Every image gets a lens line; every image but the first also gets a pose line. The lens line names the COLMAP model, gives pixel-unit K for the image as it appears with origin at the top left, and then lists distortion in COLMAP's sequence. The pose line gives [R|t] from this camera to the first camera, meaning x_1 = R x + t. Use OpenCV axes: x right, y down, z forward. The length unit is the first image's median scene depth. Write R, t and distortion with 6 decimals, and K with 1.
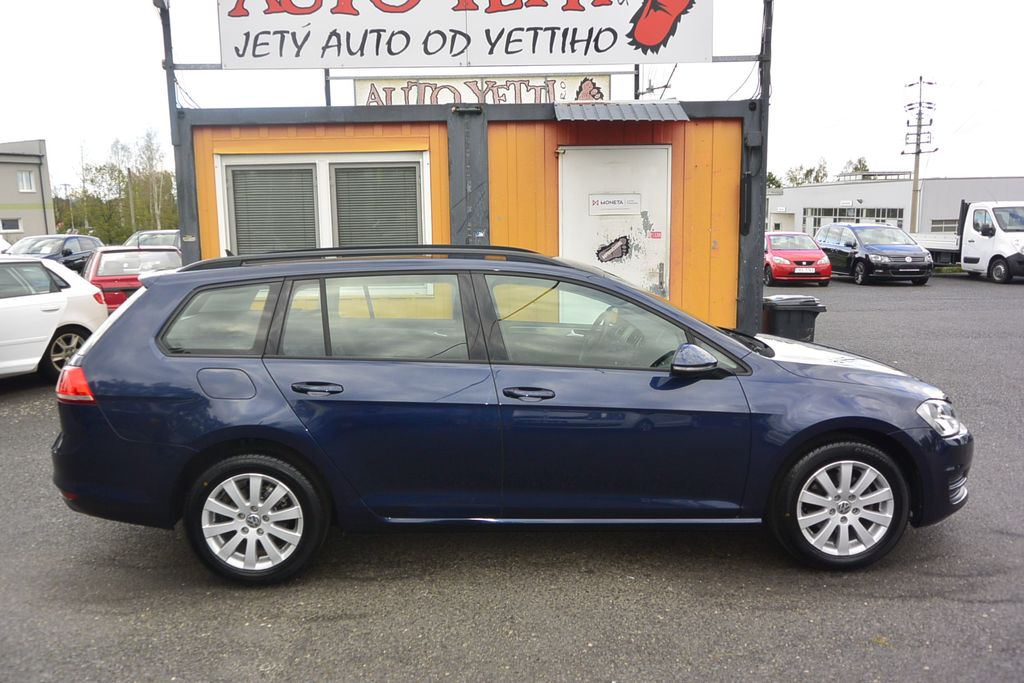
lens RADIAL K [[784.9, 0, 508.3], [0, 784.9, 343.1], [0, 0, 1]] dist [0.007596, -0.003427]
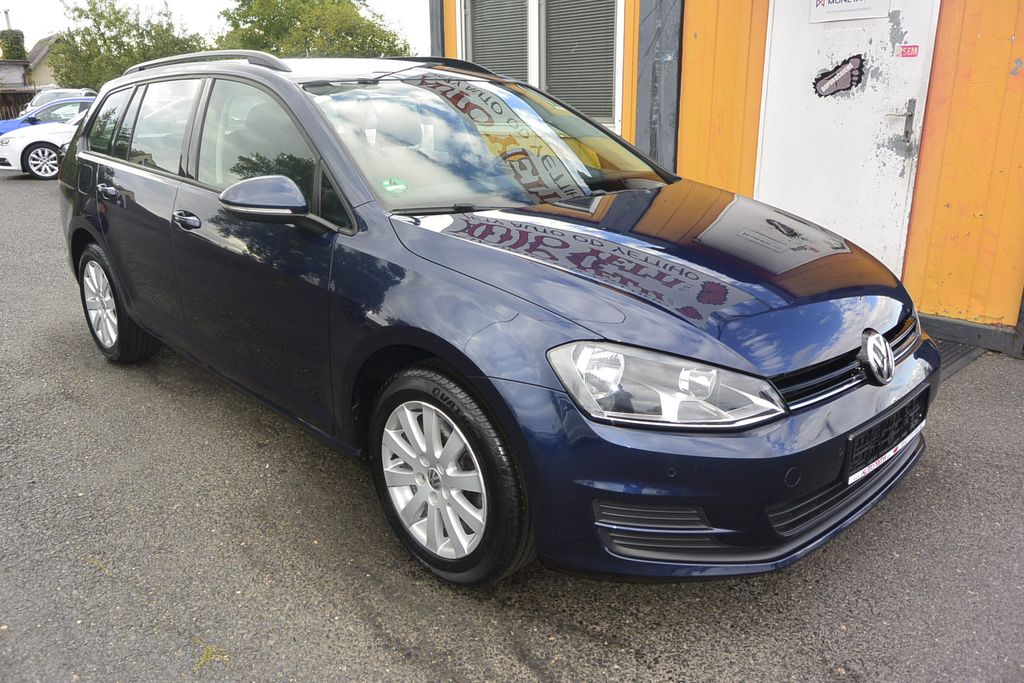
lens RADIAL K [[784.9, 0, 503.6], [0, 784.9, 339.9], [0, 0, 1]] dist [0.007596, -0.003427]
pose [[0.672235, 0.226035, -0.704988, 0.870740], [-0.112388, 0.972373, 0.204598, -0.017878], [0.731757, -0.058306, 0.679067, 0.653074]]
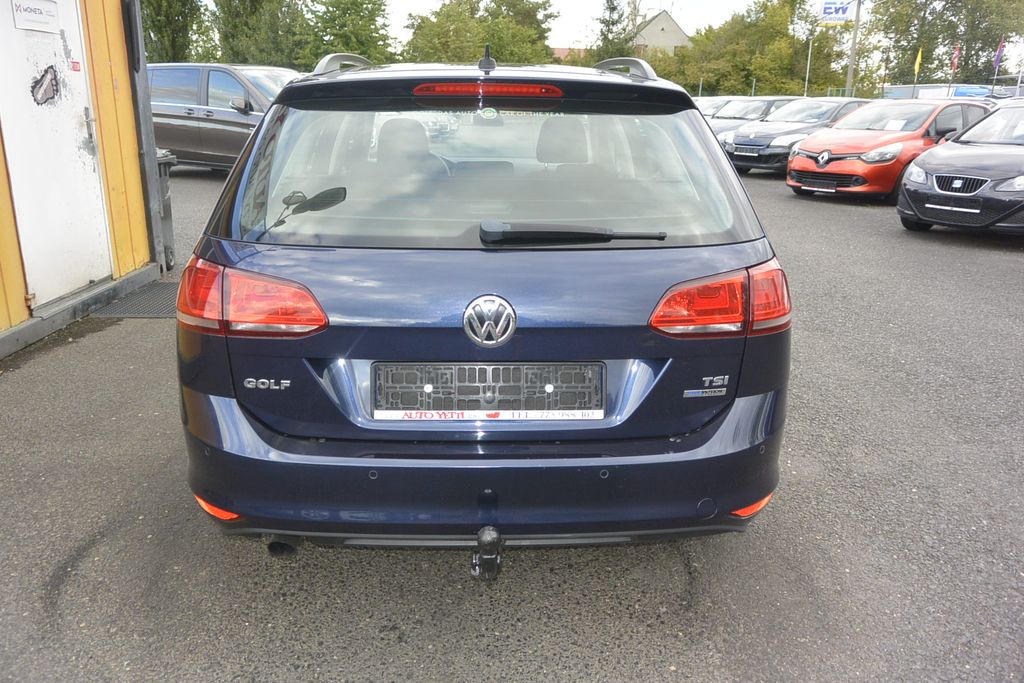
lens RADIAL K [[784.9, 0, 505.9], [0, 784.9, 338.9], [0, 0, 1]] dist [0.007596, -0.003427]
pose [[0.002120, -0.279739, 0.960074, -1.085210], [0.133261, 0.951592, 0.276974, -0.090549], [-0.991079, 0.127353, 0.039296, 1.171846]]
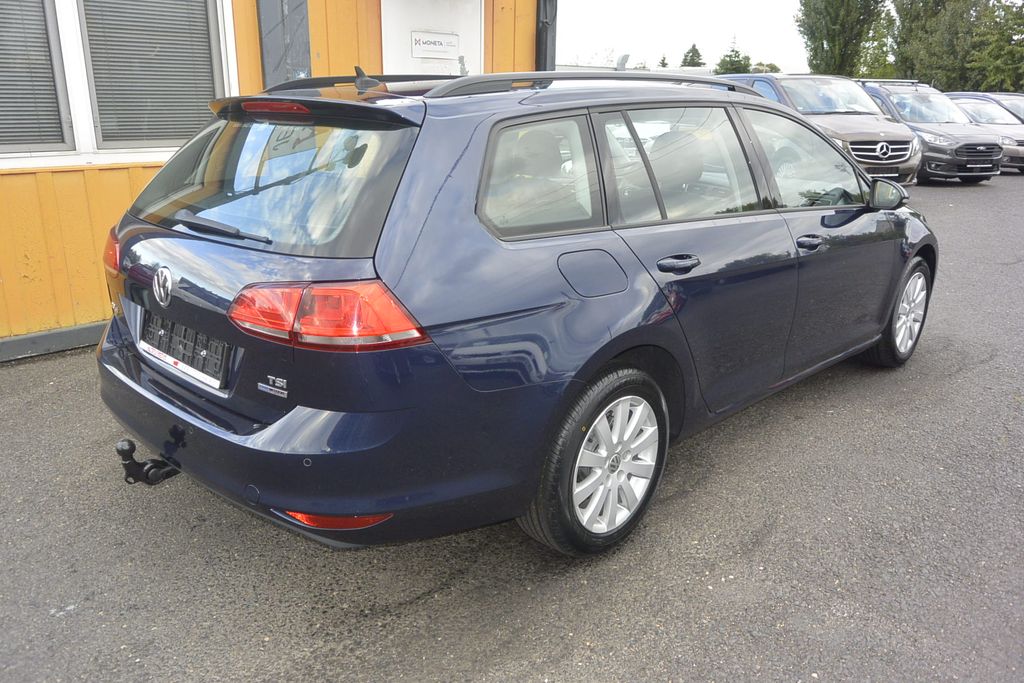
lens RADIAL K [[784.9, 0, 503.5], [0, 784.9, 332.6], [0, 0, 1]] dist [0.007596, -0.003427]
pose [[0.722277, -0.178201, 0.668252, -0.846377], [0.080855, 0.981366, 0.174307, -0.020230], [-0.686862, -0.071867, 0.723226, 0.564485]]
